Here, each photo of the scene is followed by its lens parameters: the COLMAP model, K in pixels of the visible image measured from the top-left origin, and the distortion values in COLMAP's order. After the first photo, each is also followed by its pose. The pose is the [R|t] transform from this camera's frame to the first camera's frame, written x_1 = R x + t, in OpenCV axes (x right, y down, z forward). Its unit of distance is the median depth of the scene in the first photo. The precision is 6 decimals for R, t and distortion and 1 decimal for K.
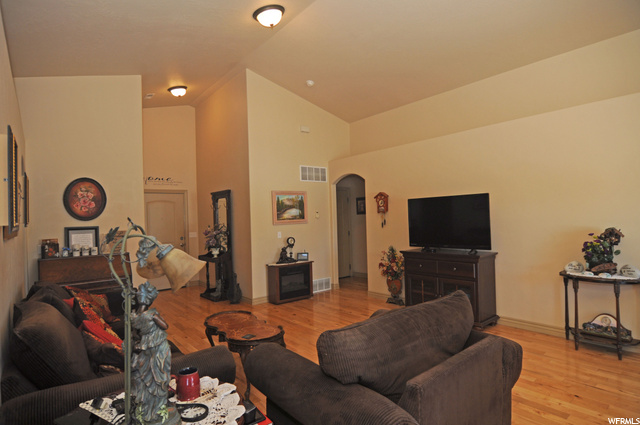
lens RADIAL K [[360.4, 0, 320.0], [0, 360.4, 212.5], [0, 0, 1]] dist [0.001501, 0.000185]
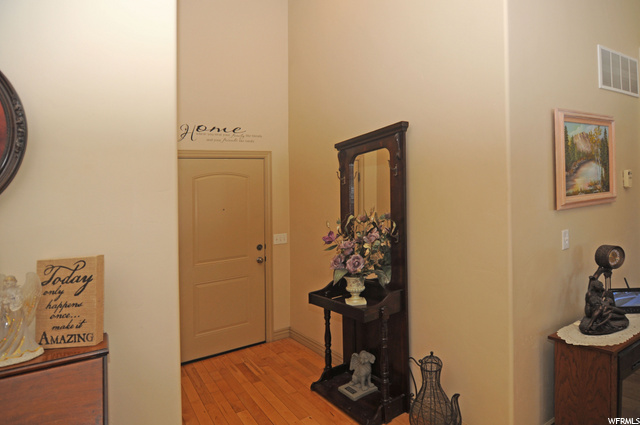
lens RADIAL K [[360.4, 0, 320.0], [0, 360.4, 212.5], [0, 0, 1]] dist [0.001501, 0.000185]
pose [[0.992884, -0.043363, -0.110908, -0.306592], [0.046164, 0.998673, 0.022814, 0.018032], [0.109771, -0.027771, 0.993569, 0.622704]]
